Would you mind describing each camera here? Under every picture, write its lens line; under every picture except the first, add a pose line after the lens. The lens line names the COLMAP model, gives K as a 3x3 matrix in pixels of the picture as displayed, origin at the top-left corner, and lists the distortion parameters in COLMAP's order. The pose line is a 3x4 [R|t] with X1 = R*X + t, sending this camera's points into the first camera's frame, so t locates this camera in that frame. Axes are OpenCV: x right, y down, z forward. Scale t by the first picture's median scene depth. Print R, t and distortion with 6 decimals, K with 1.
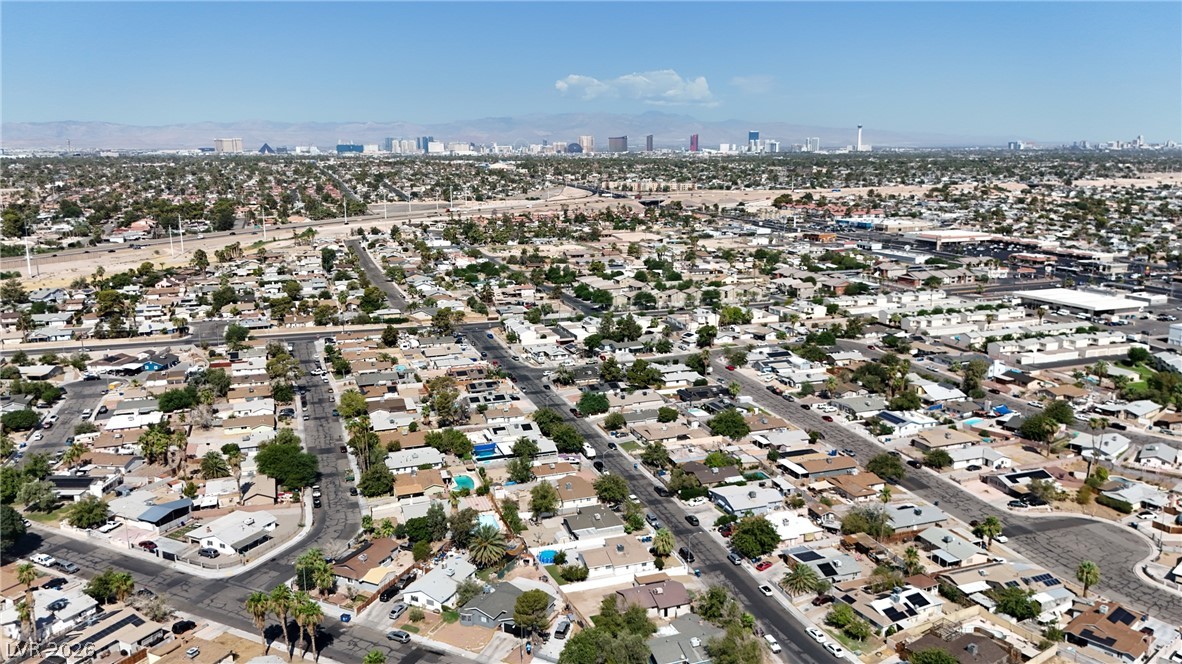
lens RADIAL K [[876.5, 0, 591.0], [0, 876.5, 332.0], [0, 0, 1]] dist [0.079452, -0.096594]
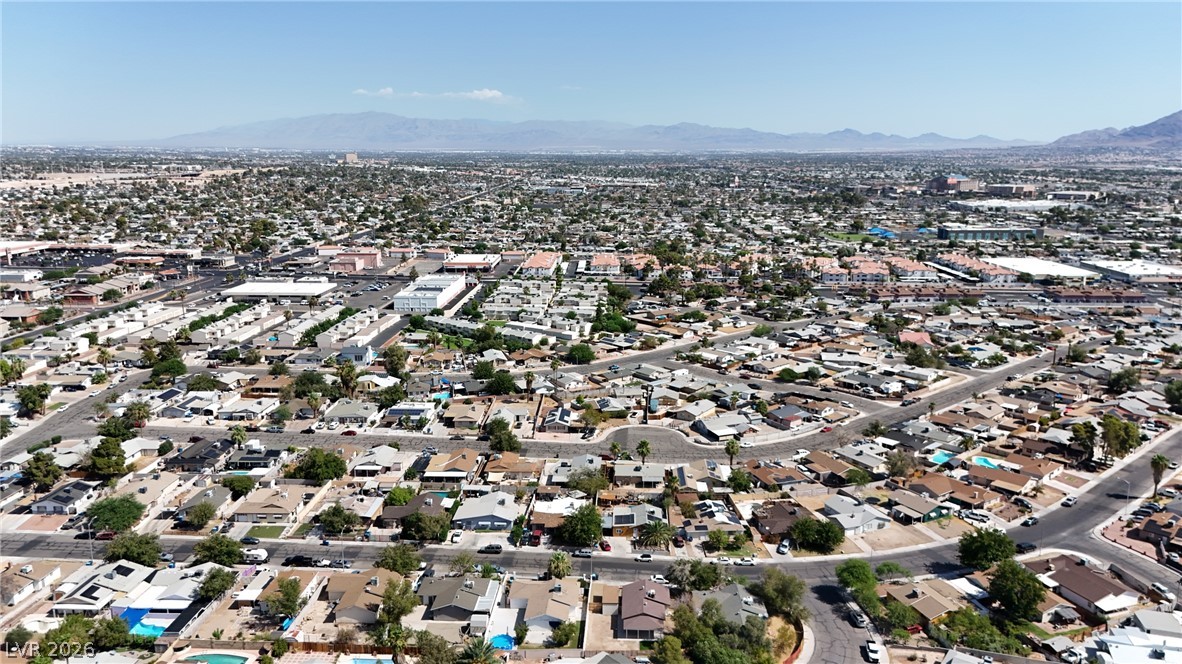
lens RADIAL K [[876.5, 0, 591.0], [0, 876.5, 332.0], [0, 0, 1]] dist [0.079452, -0.096594]
pose [[0.367001, -0.179118, 0.912813, -0.434786], [0.180231, 0.976384, 0.119129, -0.066739], [-0.912593, 0.120797, 0.390617, 0.350195]]
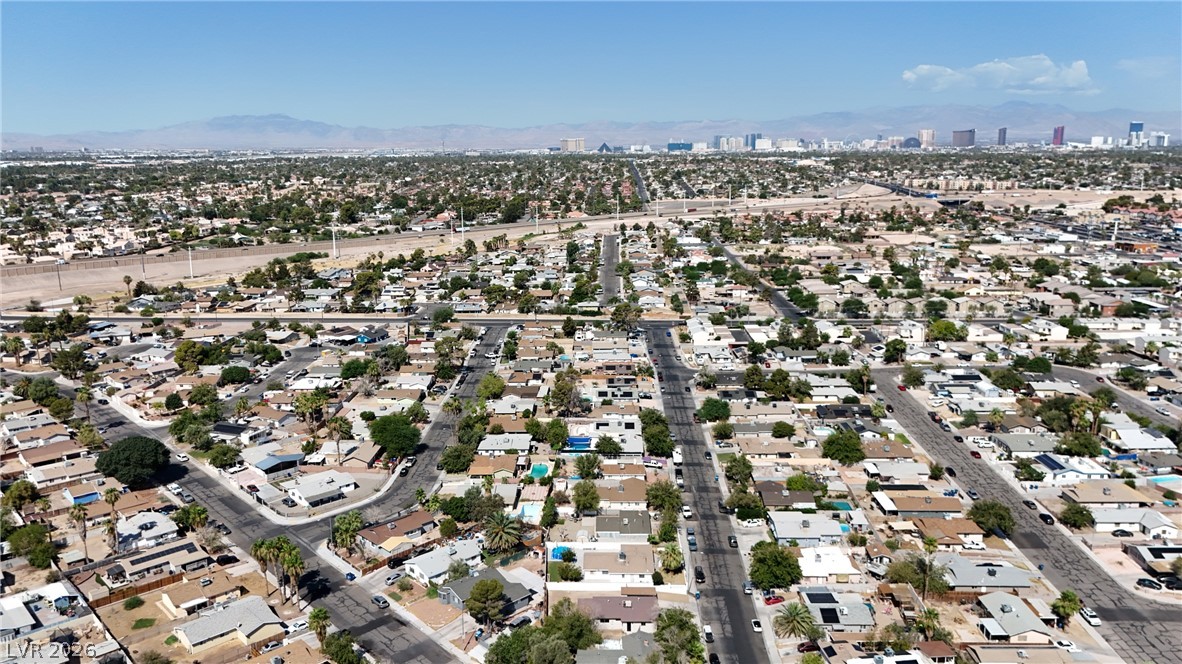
lens RADIAL K [[876.5, 0, 591.0], [0, 876.5, 332.0], [0, 0, 1]] dist [0.079452, -0.096594]
pose [[0.932342, 0.070165, -0.354706, 0.197306], [-0.068994, 0.997489, 0.015965, -0.009497], [0.354935, 0.009588, 0.934842, 0.041123]]
